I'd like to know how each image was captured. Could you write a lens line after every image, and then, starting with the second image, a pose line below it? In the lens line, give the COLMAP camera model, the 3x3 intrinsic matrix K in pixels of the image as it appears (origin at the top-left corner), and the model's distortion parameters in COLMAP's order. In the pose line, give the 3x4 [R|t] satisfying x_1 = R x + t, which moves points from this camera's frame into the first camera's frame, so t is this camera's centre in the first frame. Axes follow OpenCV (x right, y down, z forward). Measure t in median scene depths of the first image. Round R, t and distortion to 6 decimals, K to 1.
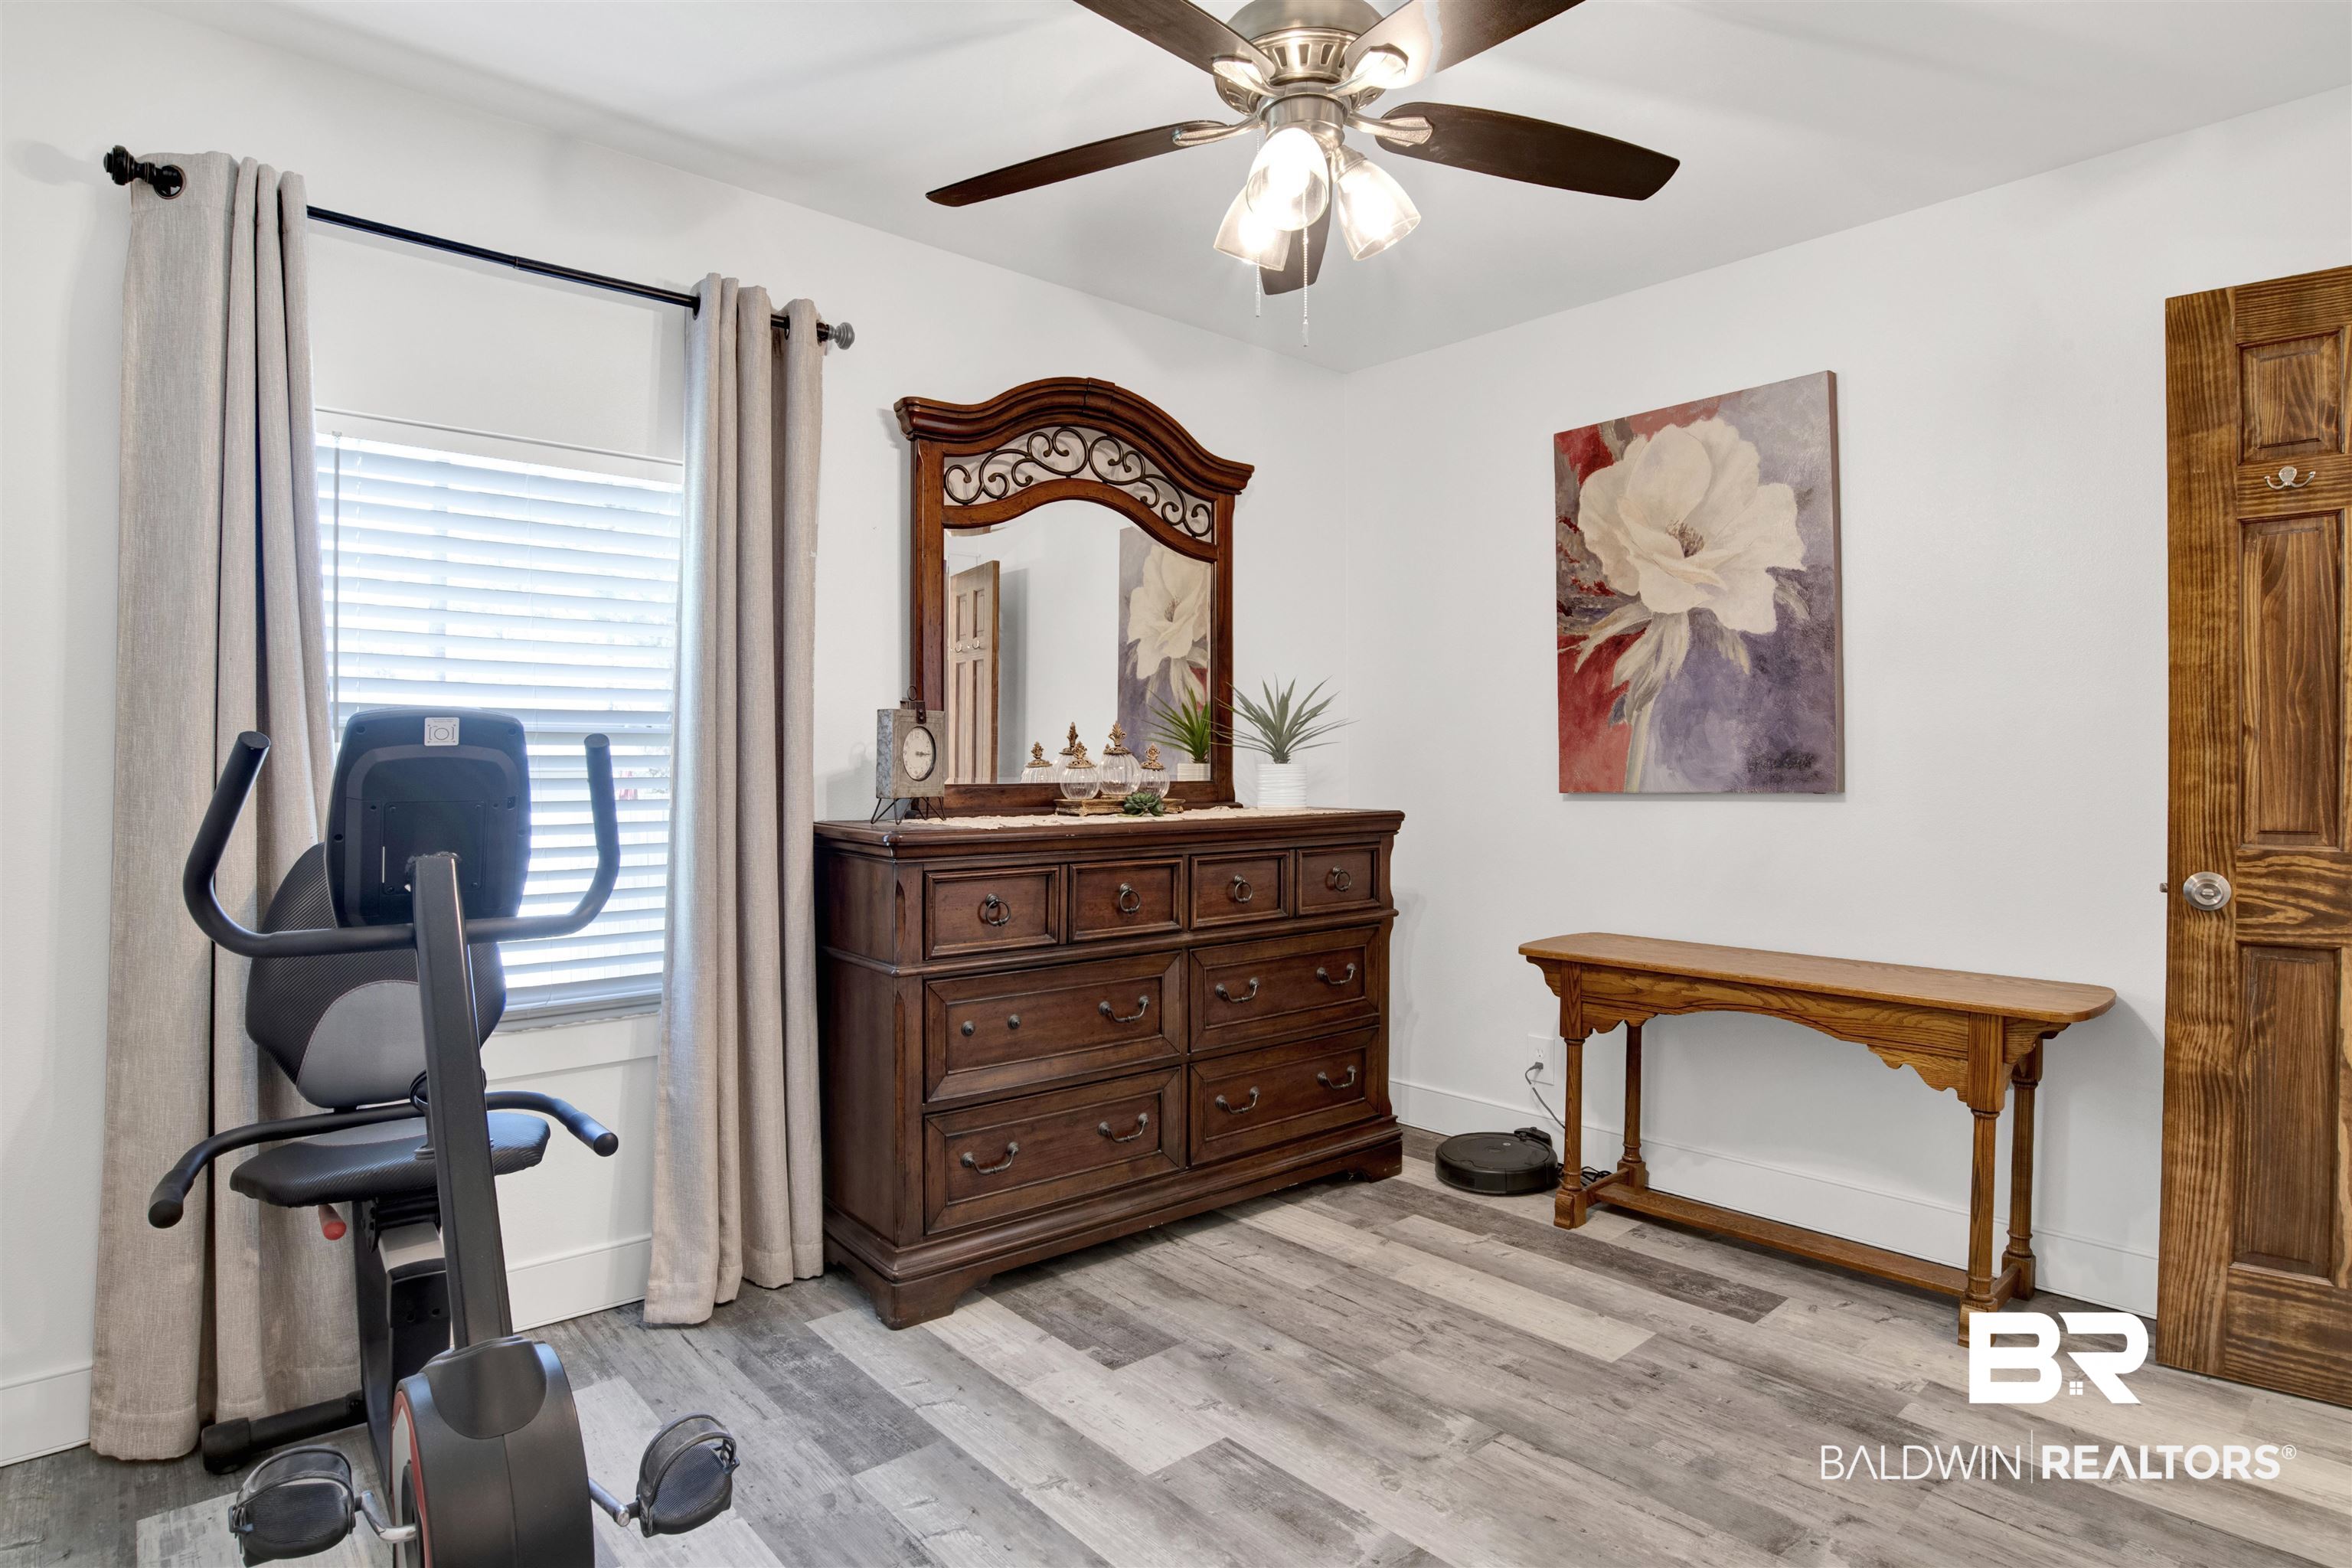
lens RADIAL K [[1240.2, 0, 1185.8], [0, 1240.2, 771.5], [0, 0, 1]] dist [-0.065492, 0.018498]
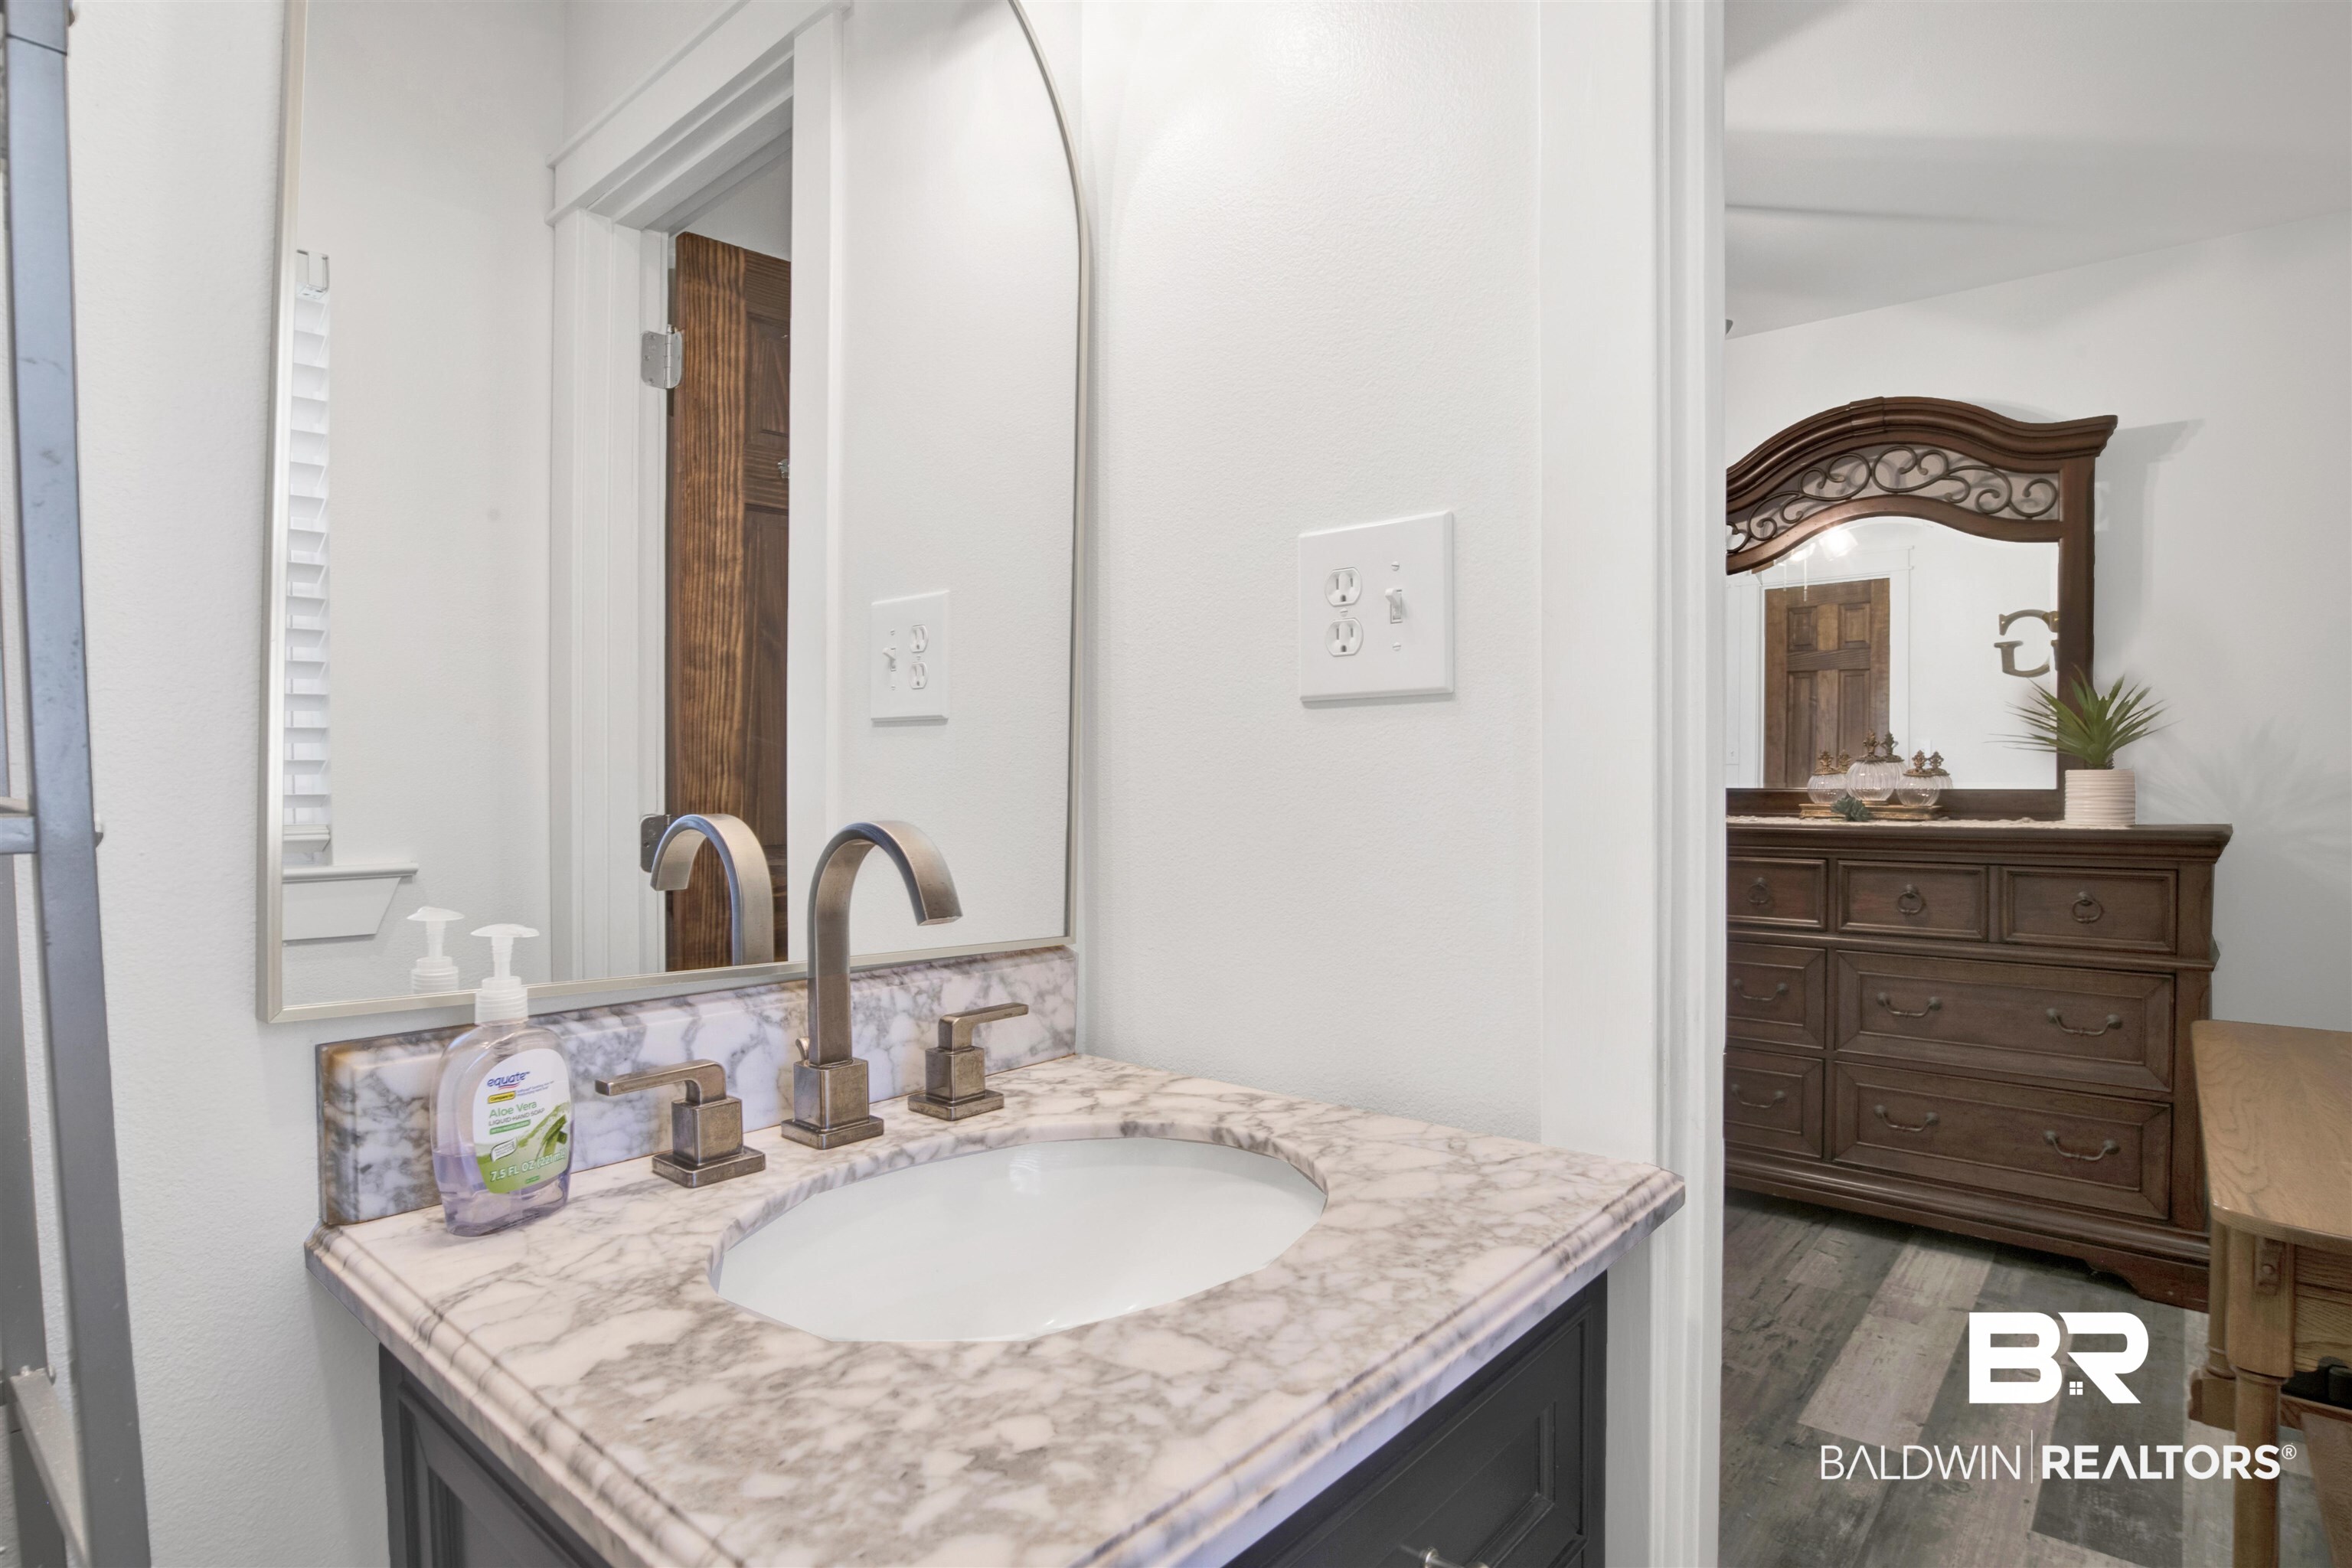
lens RADIAL K [[1240.2, 0, 1190.7], [0, 1240.2, 786.1], [0, 0, 1]] dist [-0.065492, 0.018498]
pose [[0.119214, 0.010210, -0.992816, 0.822526], [-0.001537, 0.999948, 0.010099, -0.002664], [0.992867, 0.000322, 0.119224, 0.297759]]
